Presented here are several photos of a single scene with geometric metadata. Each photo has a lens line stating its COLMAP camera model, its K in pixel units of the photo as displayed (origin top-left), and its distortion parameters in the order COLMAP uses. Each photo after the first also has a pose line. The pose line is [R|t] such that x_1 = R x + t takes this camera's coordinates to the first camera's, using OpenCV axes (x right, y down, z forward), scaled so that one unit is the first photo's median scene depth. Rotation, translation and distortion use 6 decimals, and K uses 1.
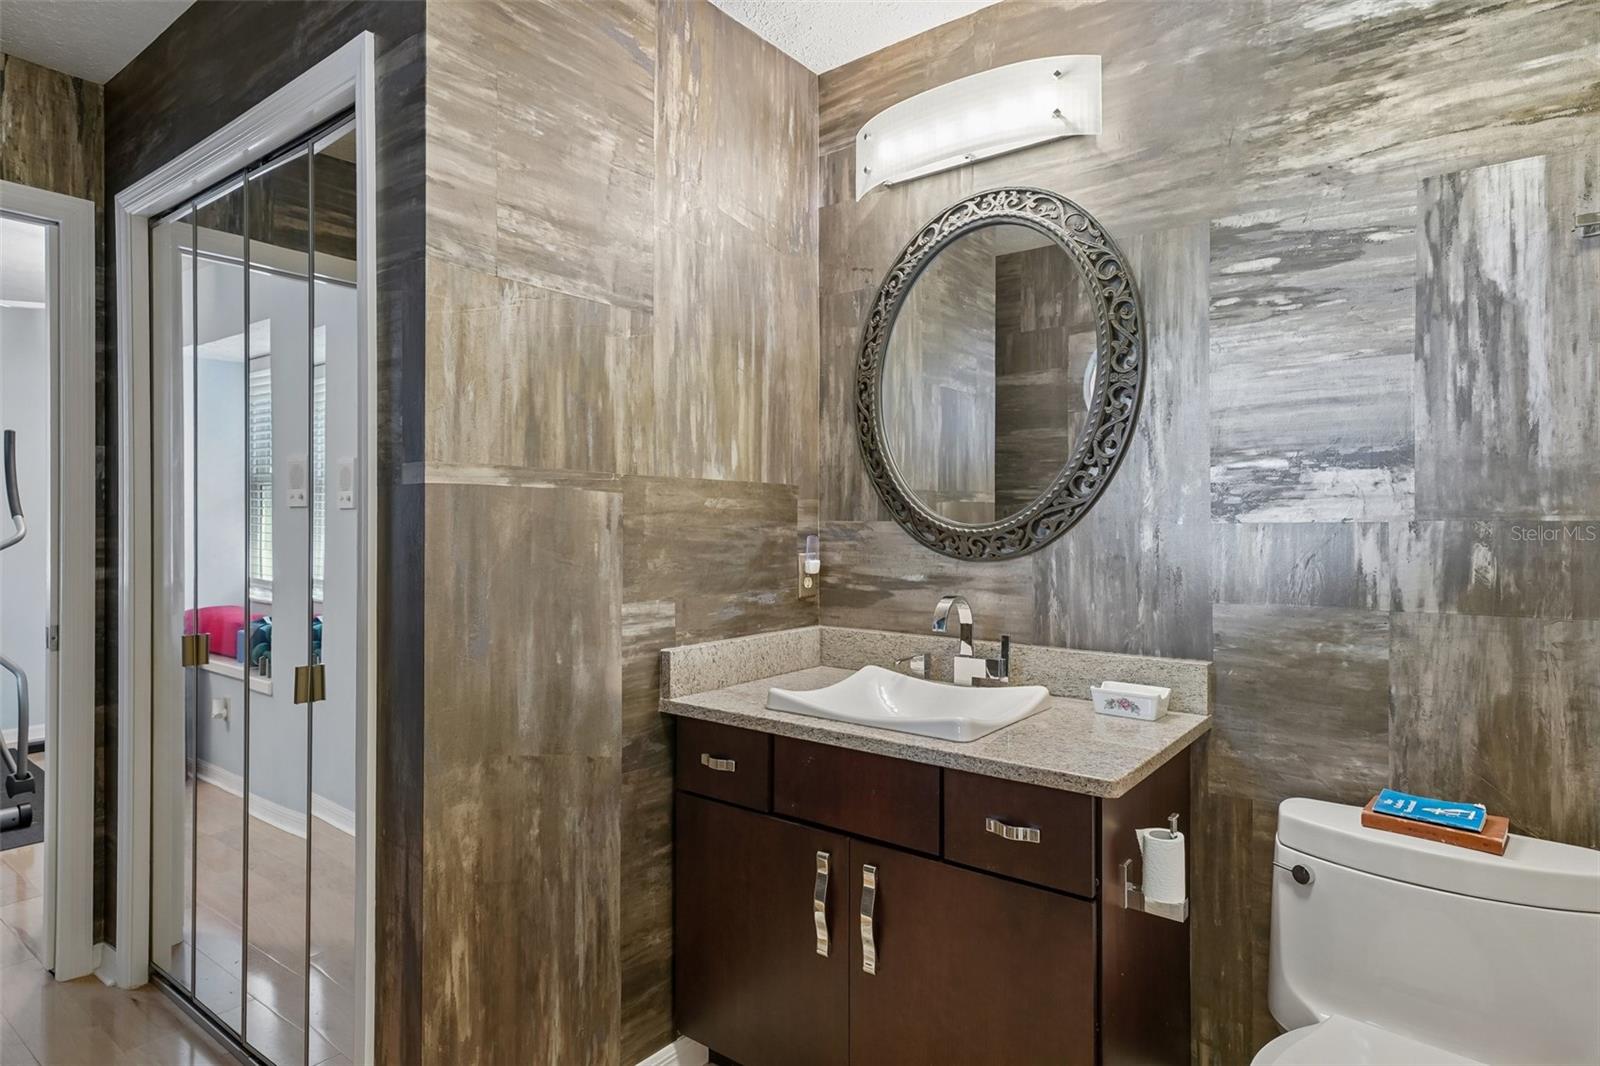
lens RADIAL K [[902.6, 0, 798.1], [0, 902.6, 526.8], [0, 0, 1]] dist [0.007522, 0.001064]
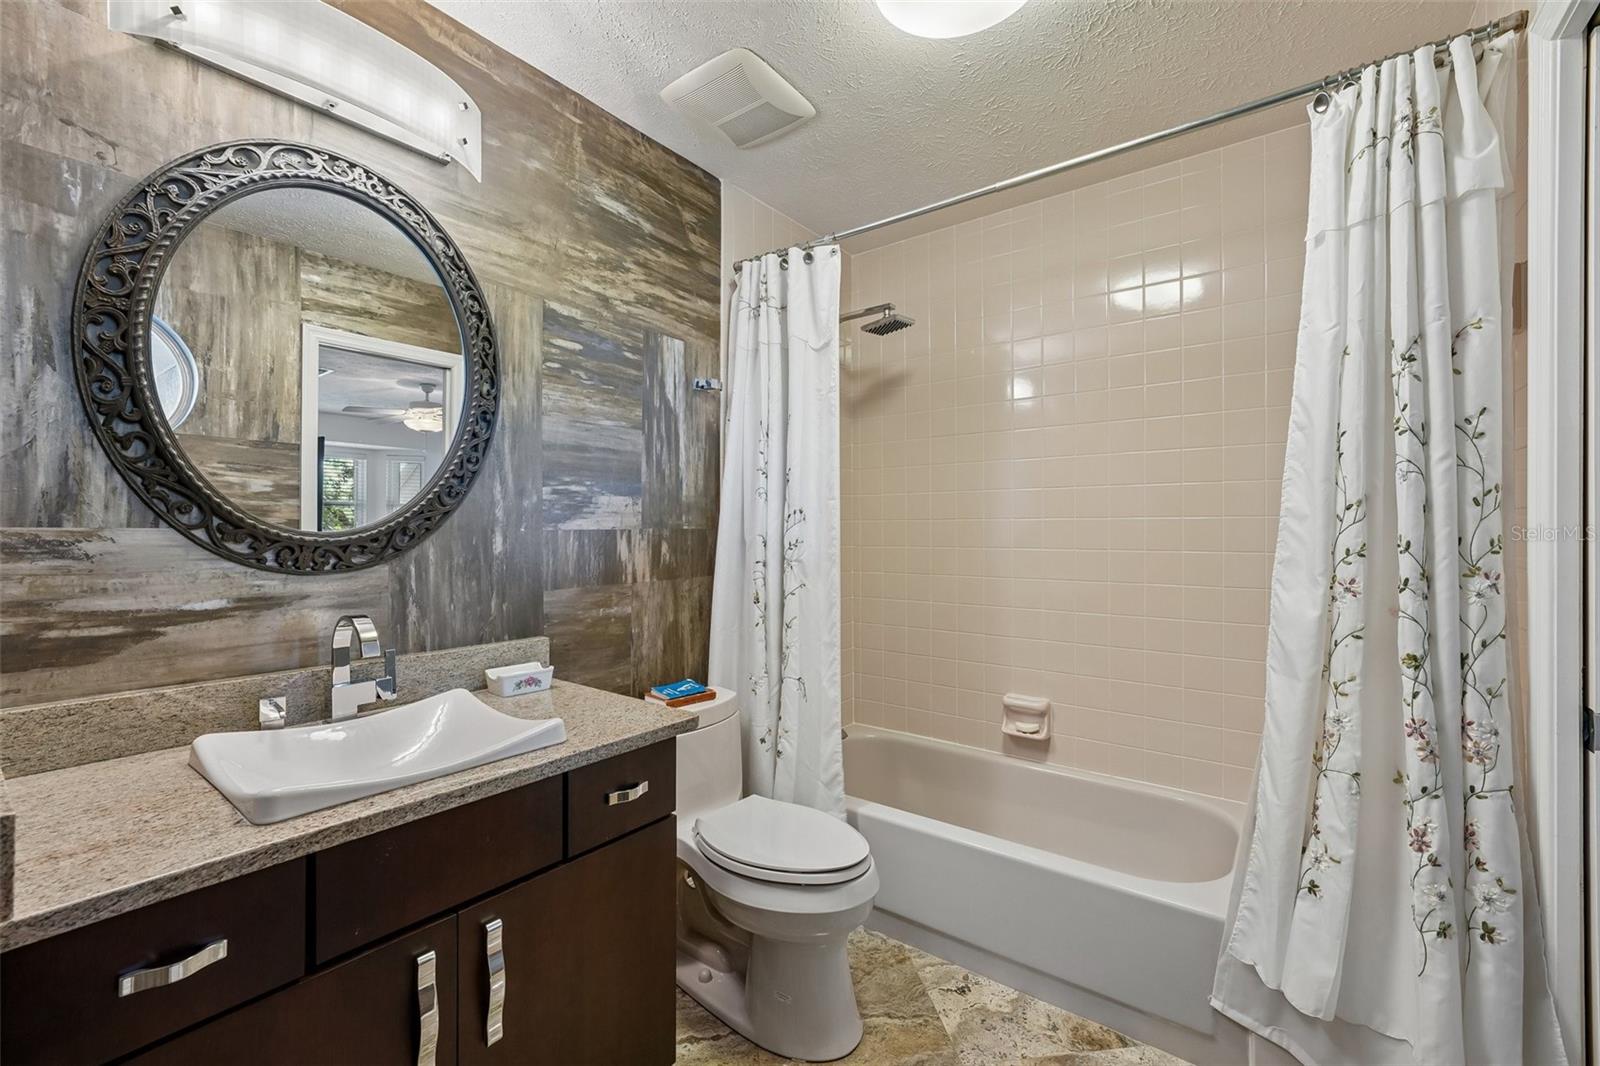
lens RADIAL K [[670.5, 0, 798.1], [0, 670.5, 527.9], [0, 0, 1]] dist [-0.003300, 0.000500]
pose [[-0.015469, -0.002038, 0.999878, -0.512251], [0.000290, 0.999998, 0.002043, -0.008904], [-0.999880, 0.000321, -0.015469, 0.635908]]
